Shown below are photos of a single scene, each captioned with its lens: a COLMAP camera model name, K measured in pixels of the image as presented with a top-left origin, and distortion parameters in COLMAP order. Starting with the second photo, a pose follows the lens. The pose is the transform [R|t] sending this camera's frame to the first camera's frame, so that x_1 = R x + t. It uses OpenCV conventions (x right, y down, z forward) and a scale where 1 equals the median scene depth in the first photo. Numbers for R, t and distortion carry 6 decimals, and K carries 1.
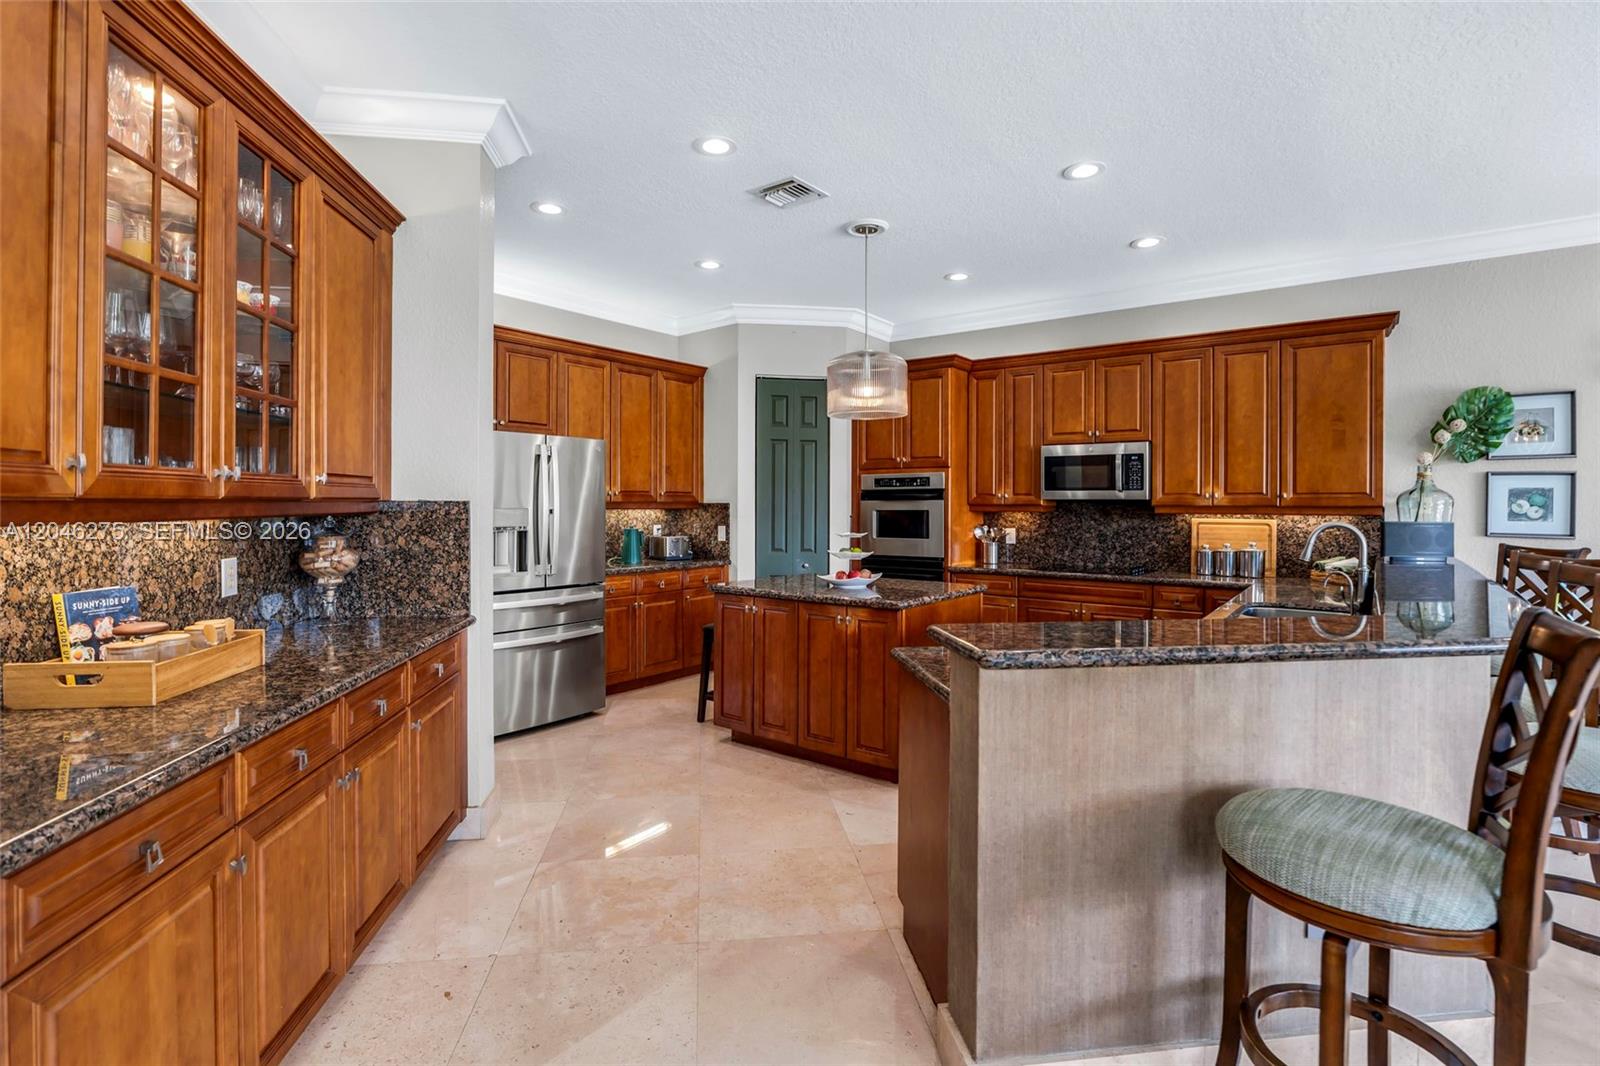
lens RADIAL K [[766.4, 0, 820.7], [0, 766.4, 471.9], [0, 0, 1]] dist [0.011409, 0.000136]
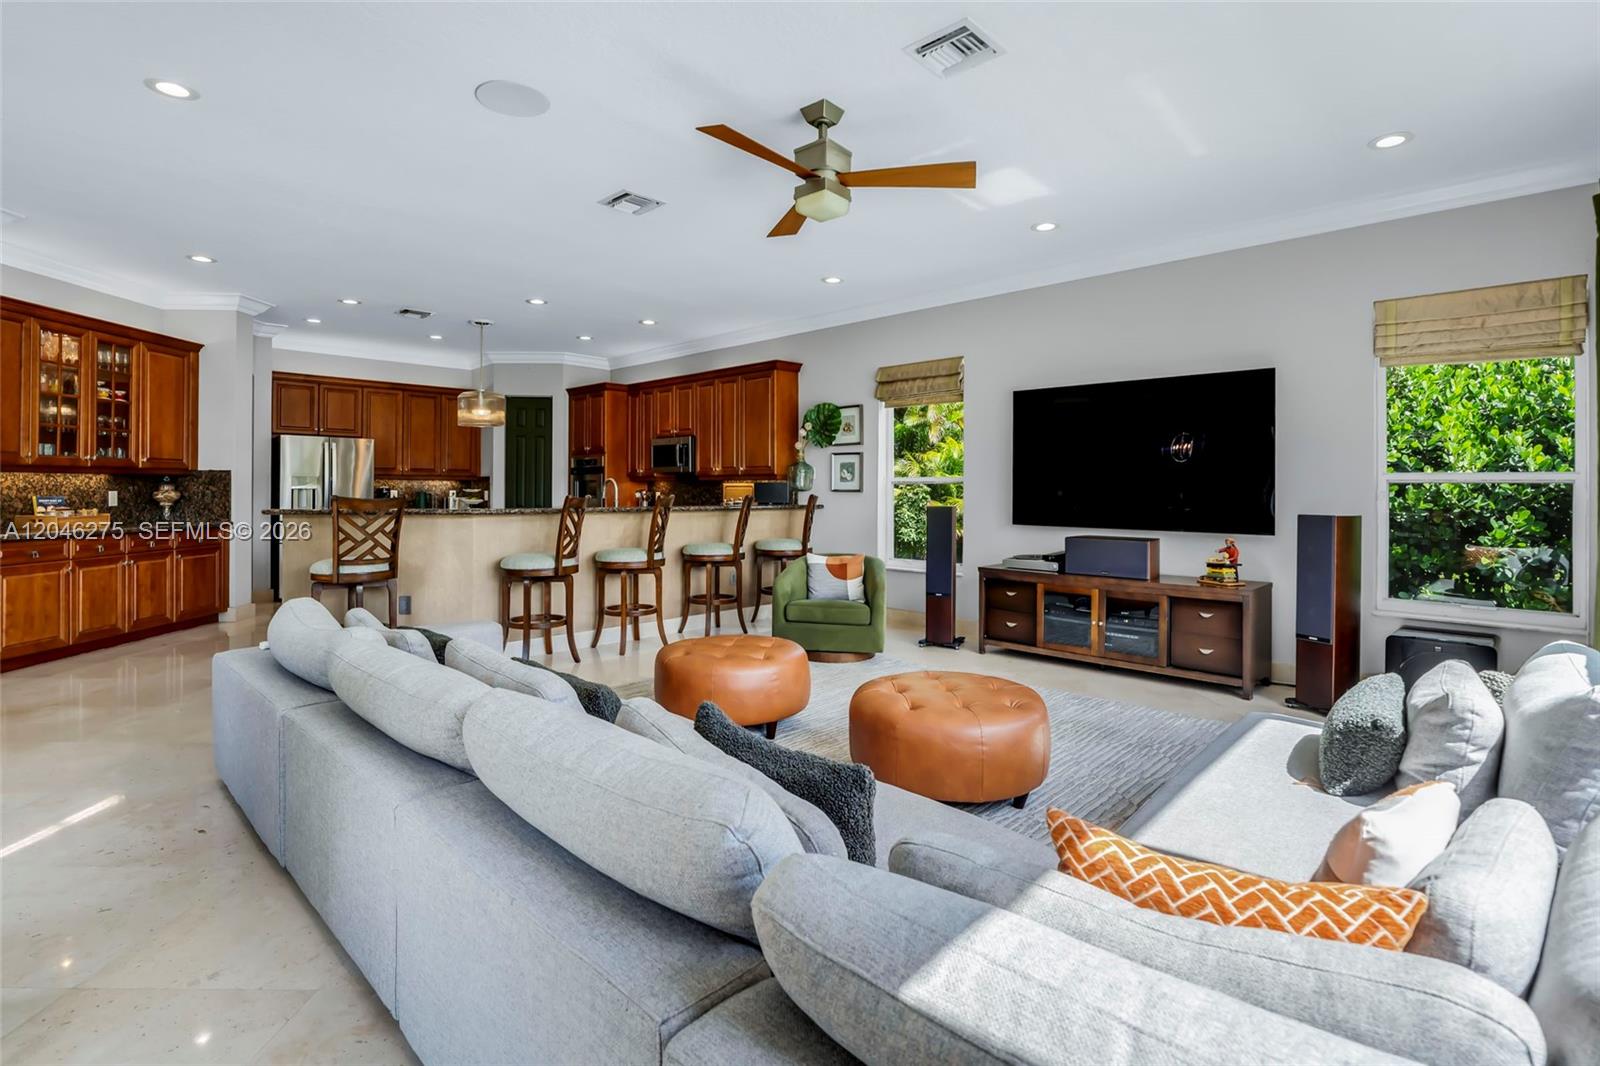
lens RADIAL K [[757.6, 0, 798.5], [0, 757.6, 489.5], [0, 0, 1]] dist [-0.000711, 0.000120]
pose [[0.989908, -0.001495, -0.141701, 0.820459], [0.007315, 0.999150, 0.040558, 0.009350], [0.141519, -0.041185, 0.989078, -0.518989]]
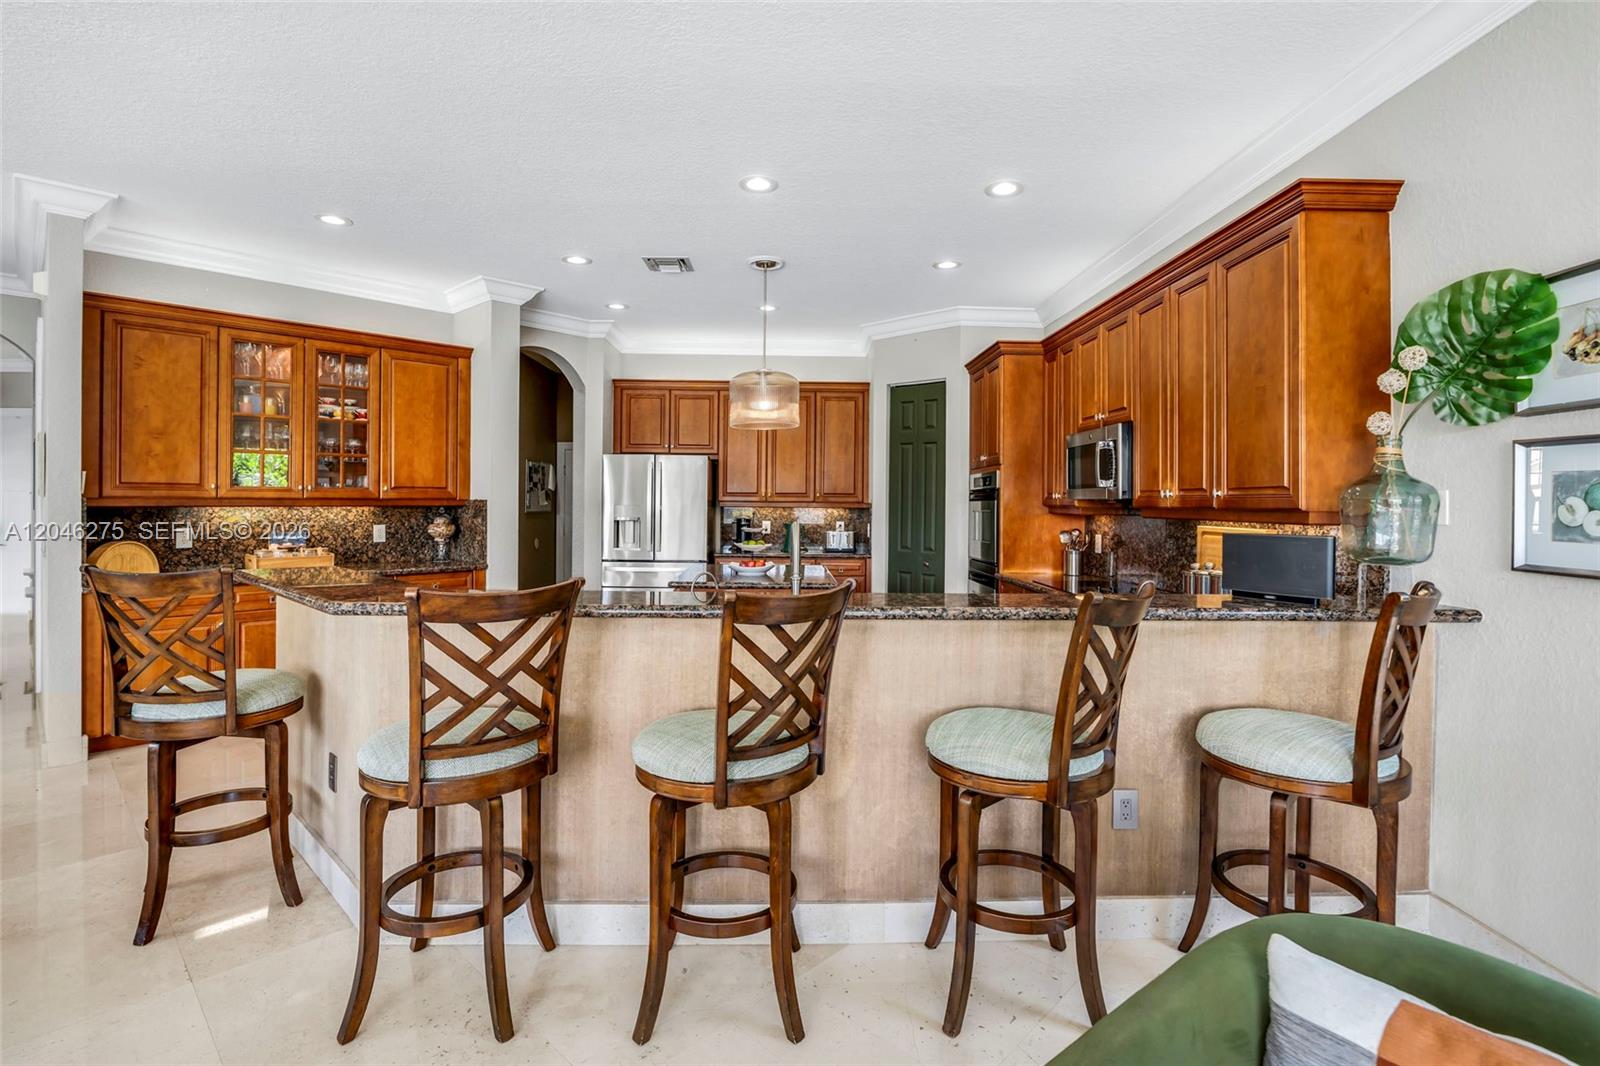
lens RADIAL K [[765.6, 0, 801.8], [0, 765.6, 503.5], [0, 0, 1]] dist [-0.020136, 0.000512]
pose [[0.614018, 0.002351, -0.789289, 0.770829], [0.026919, 0.999351, 0.023919, 0.013035], [0.788833, -0.035934, 0.613556, 0.270807]]
